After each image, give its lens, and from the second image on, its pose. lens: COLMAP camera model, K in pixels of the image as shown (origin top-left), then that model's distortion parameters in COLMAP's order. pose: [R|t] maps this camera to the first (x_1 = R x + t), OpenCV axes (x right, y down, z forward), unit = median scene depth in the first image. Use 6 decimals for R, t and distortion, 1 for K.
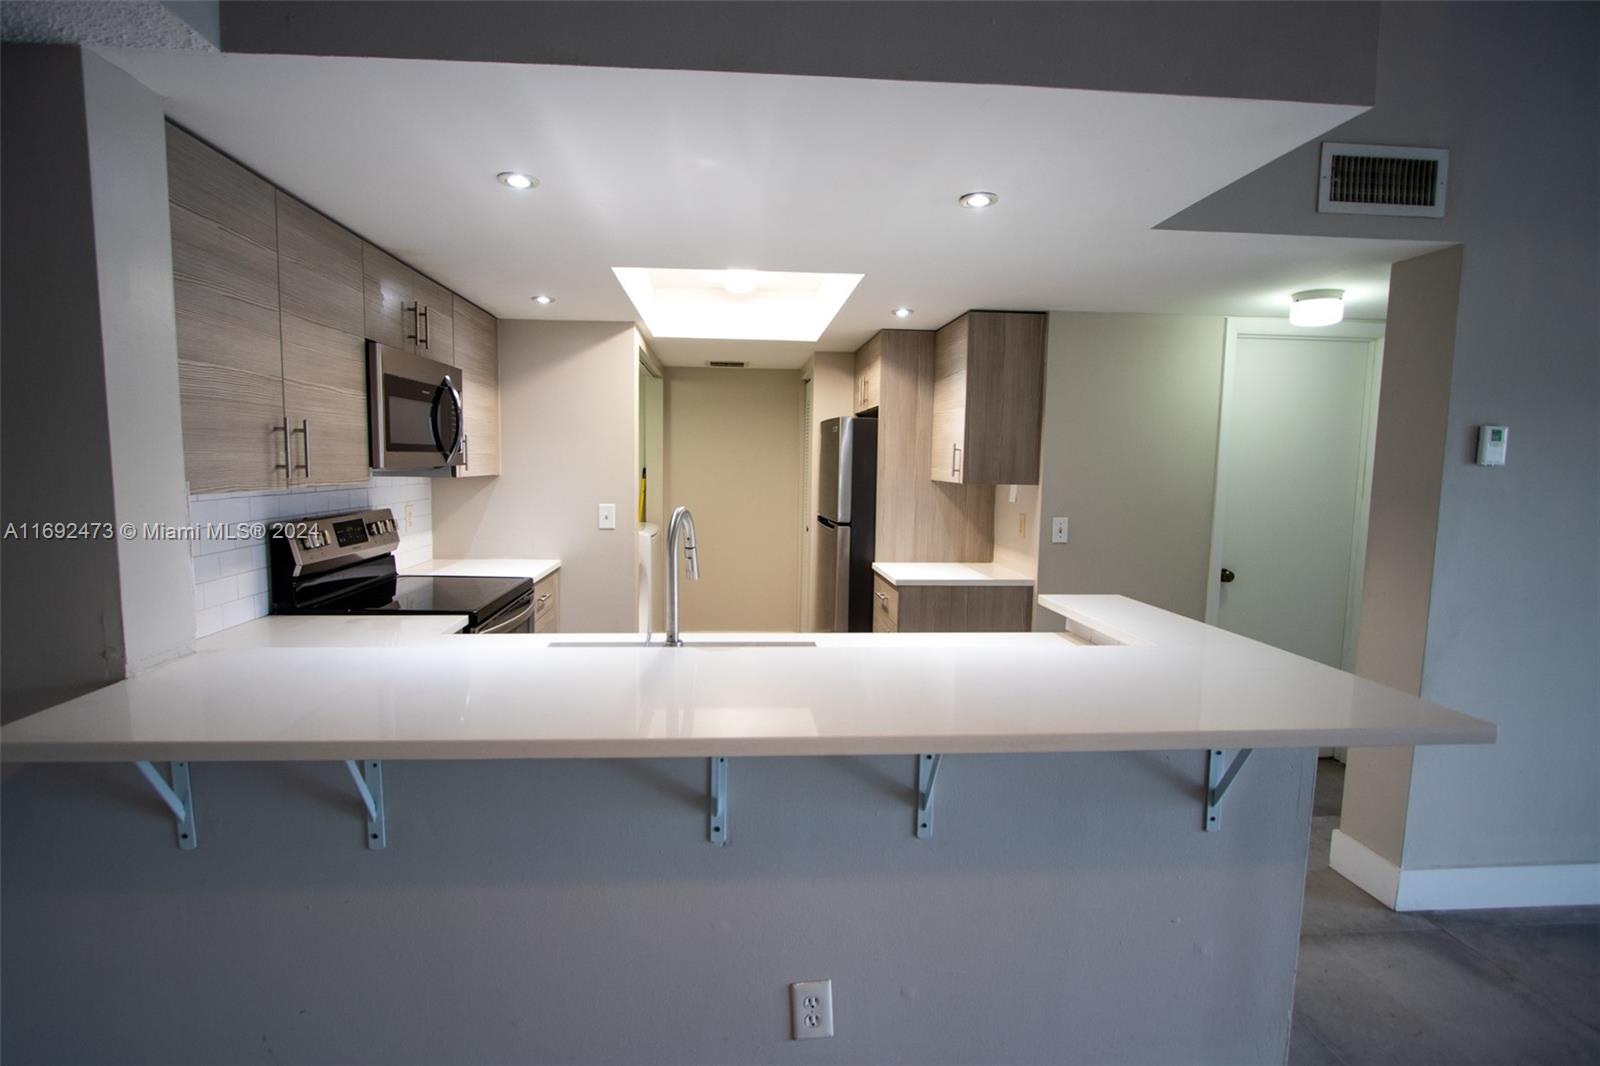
lens RADIAL K [[760.0, 0, 775.8], [0, 760.0, 531.3], [0, 0, 1]] dist [-0.014805, 0.000151]
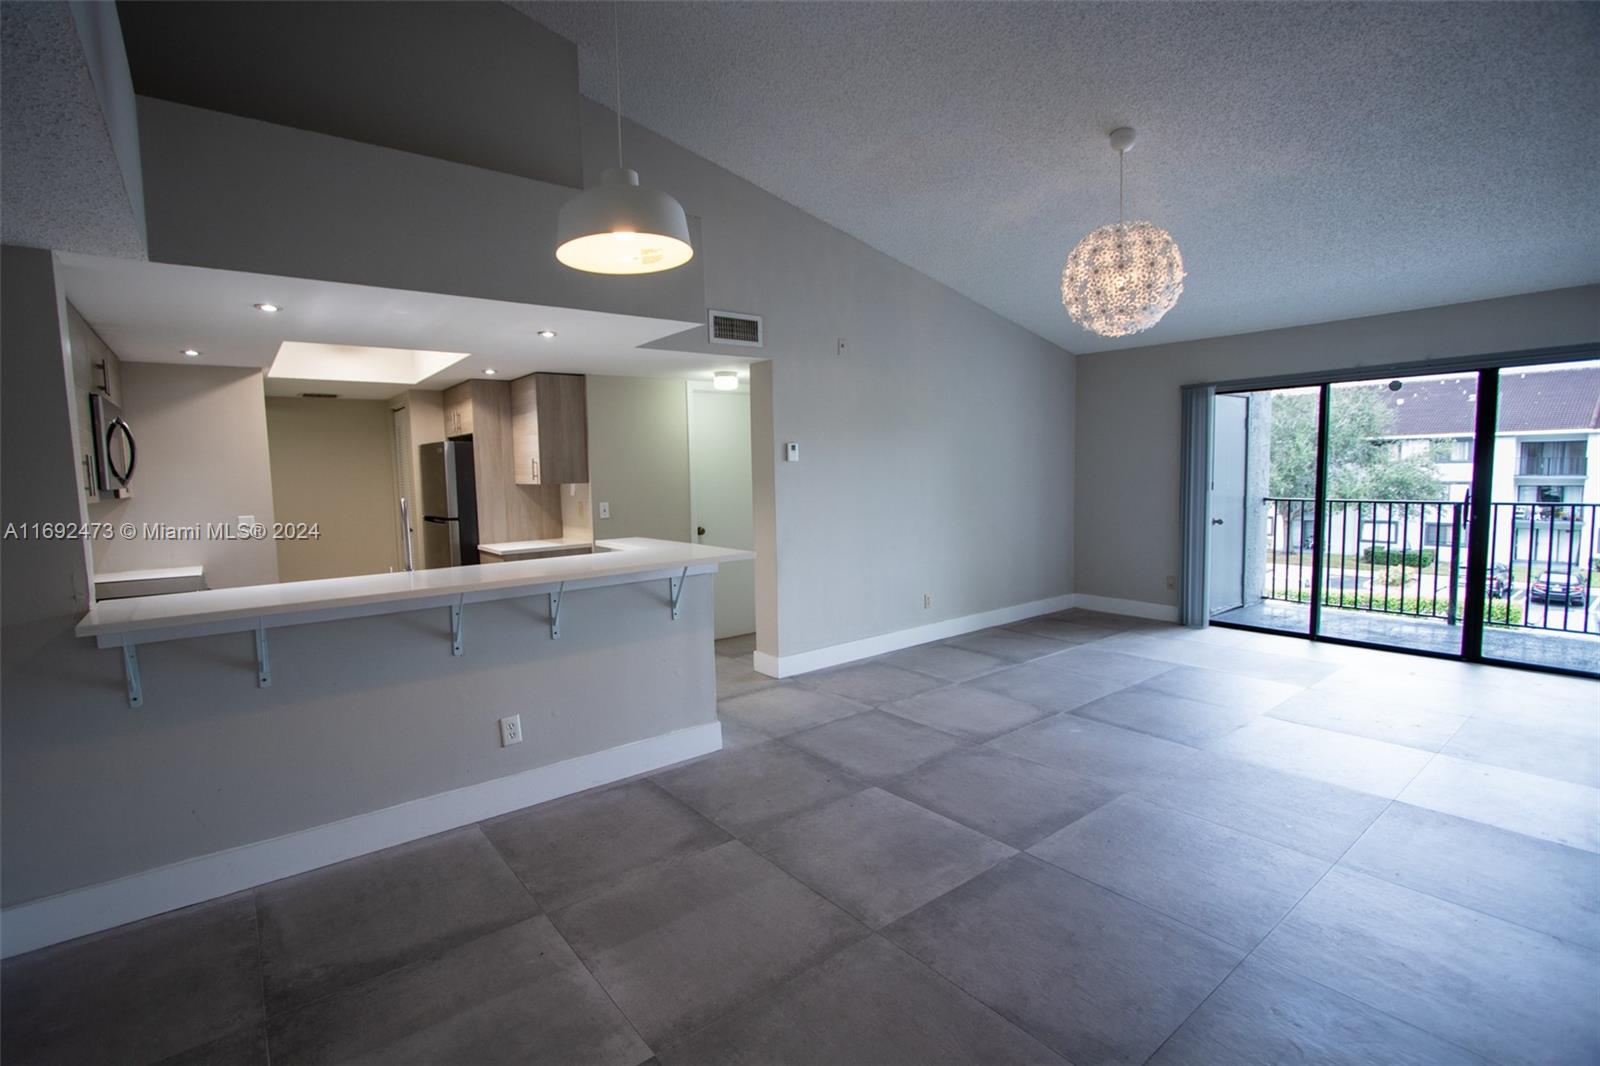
lens RADIAL K [[733.4, 0, 776.0], [0, 733.4, 530.8], [0, 0, 1]] dist [-0.016291, 0.001475]
pose [[0.830169, -0.081725, 0.551490, -0.242066], [0.088378, 0.995981, 0.014558, 0.067964], [-0.550463, 0.036654, 0.834055, -0.652733]]
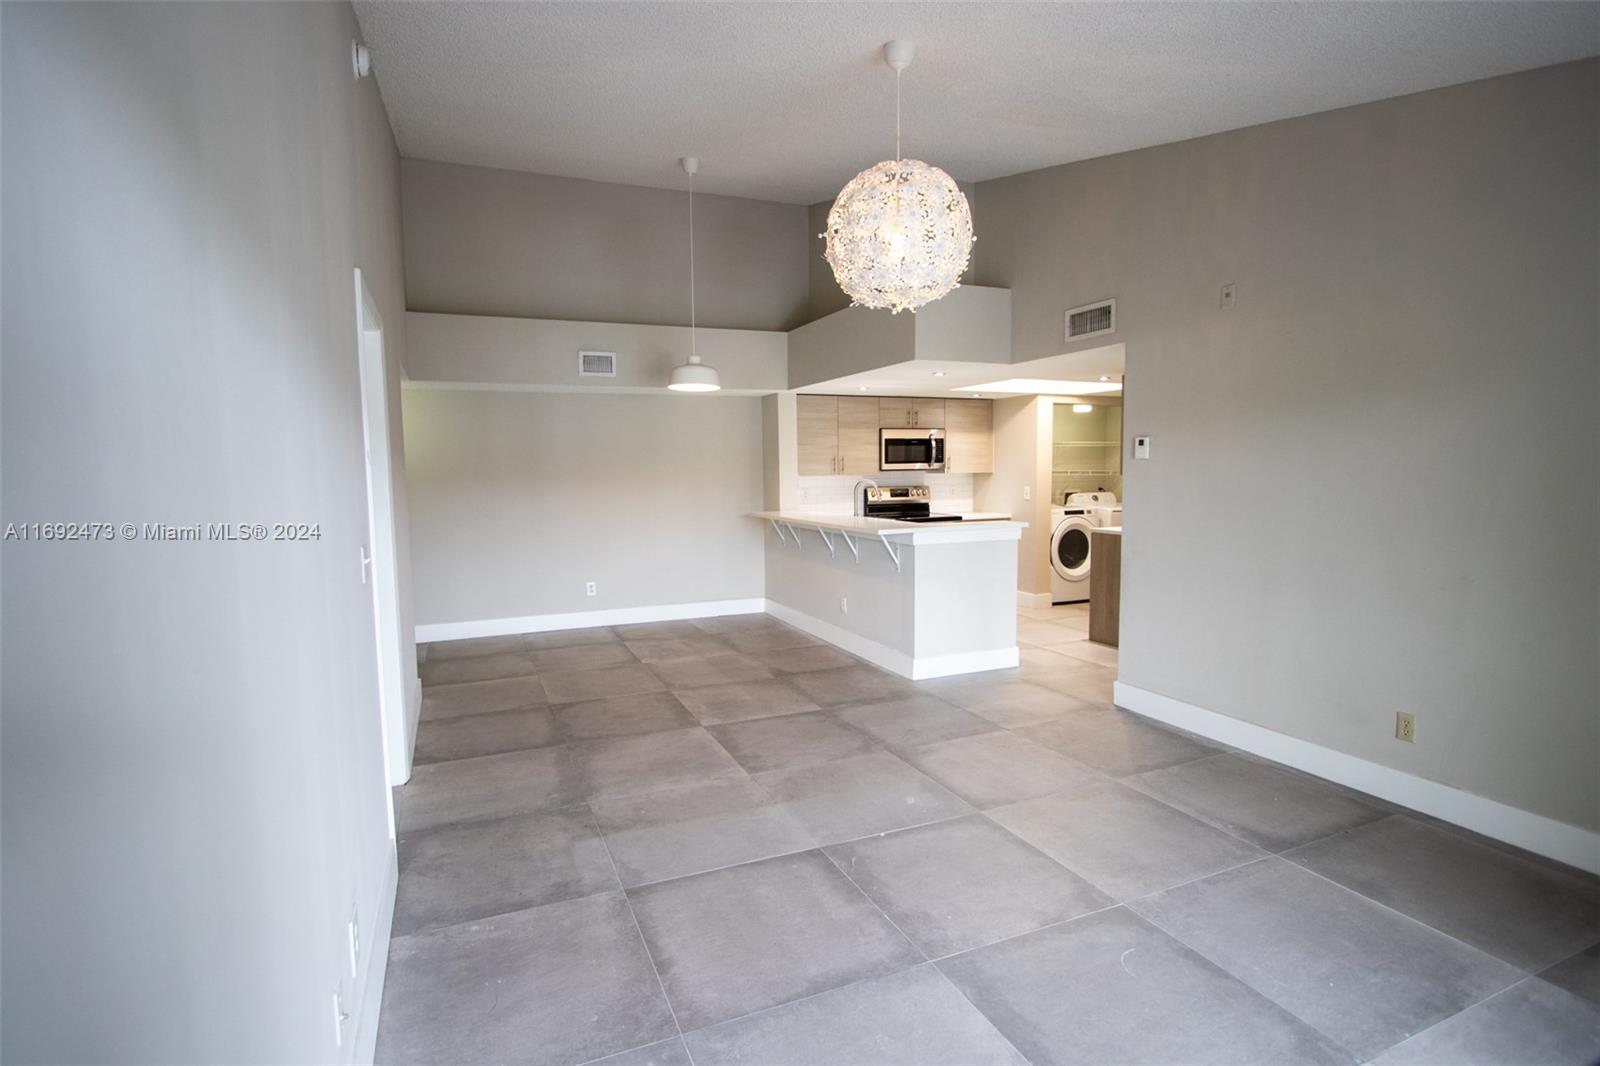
lens RADIAL K [[780.4, 0, 787.2], [0, 780.4, 533.1], [0, 0, 1]] dist [-0.000088, 0.000375]
pose [[0.333905, 0.061991, -0.940566, 2.184853], [-0.070040, 0.996708, 0.040827, 0.065894], [0.940001, 0.052245, 0.337148, -0.389789]]
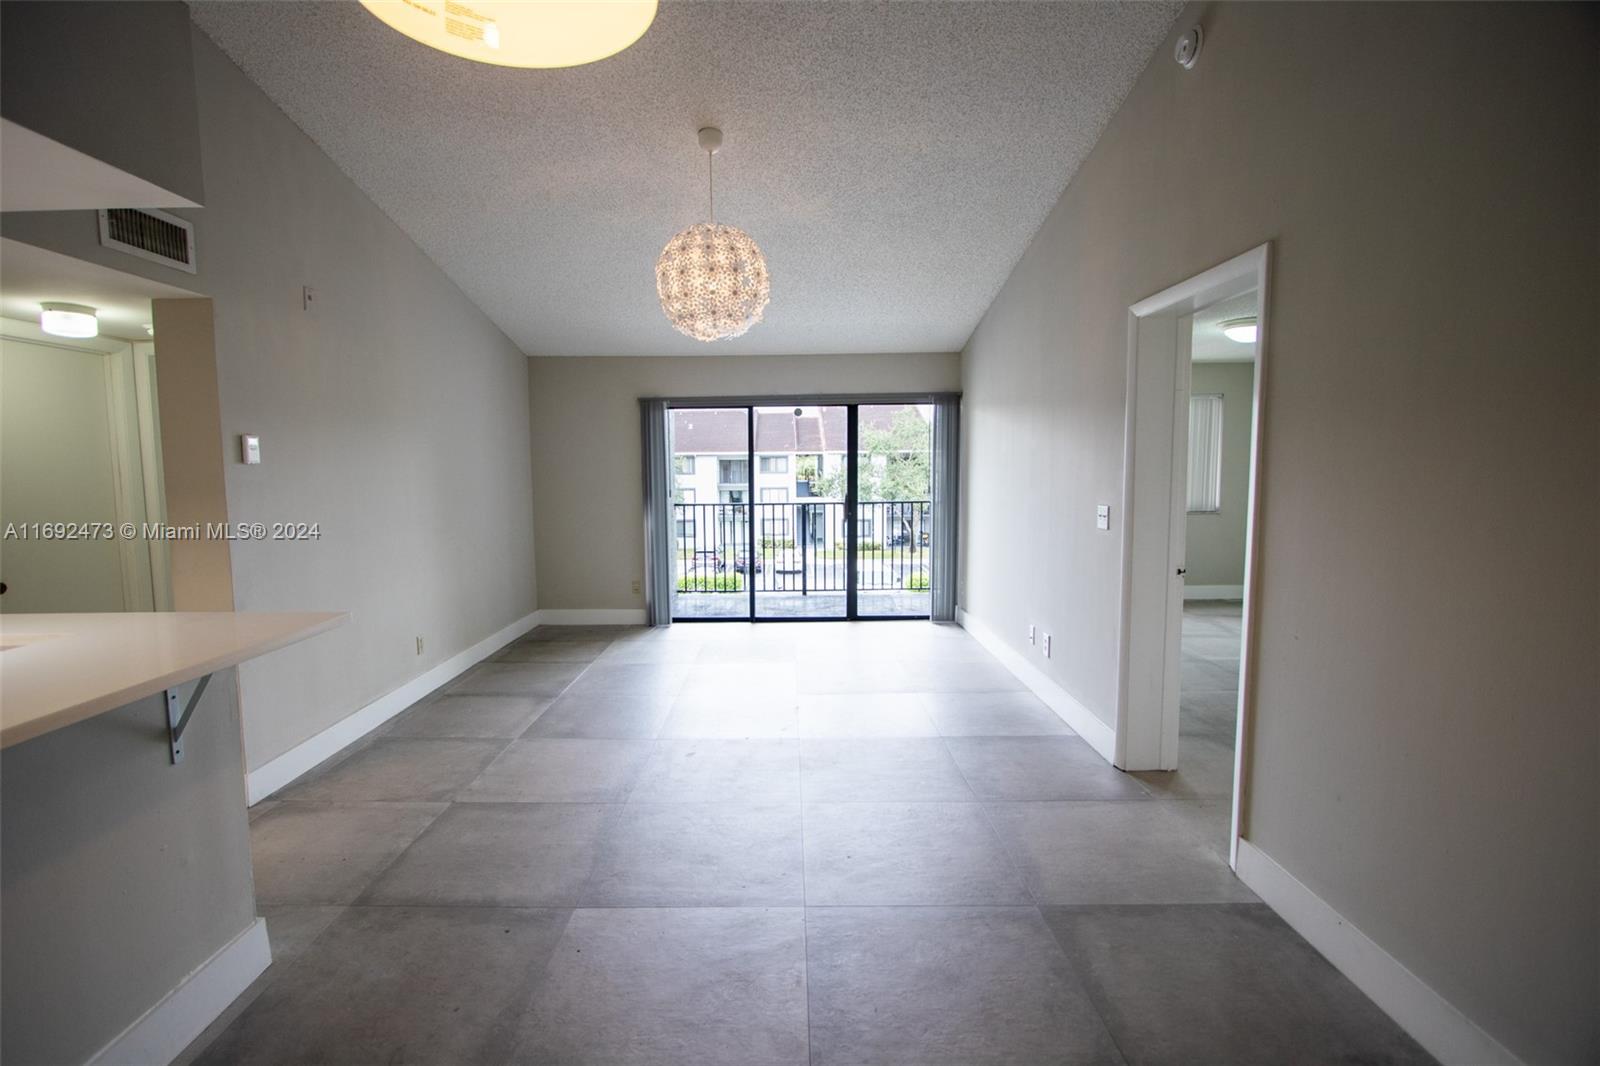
lens RADIAL K [[733.4, 0, 776.0], [0, 733.4, 530.8], [0, 0, 1]] dist [-0.016291, 0.001475]
pose [[0.081303, -0.103218, 0.991330, -0.281254], [0.105933, 0.989884, 0.094380, 0.009601], [-0.991044, 0.097341, 0.091415, -0.064627]]
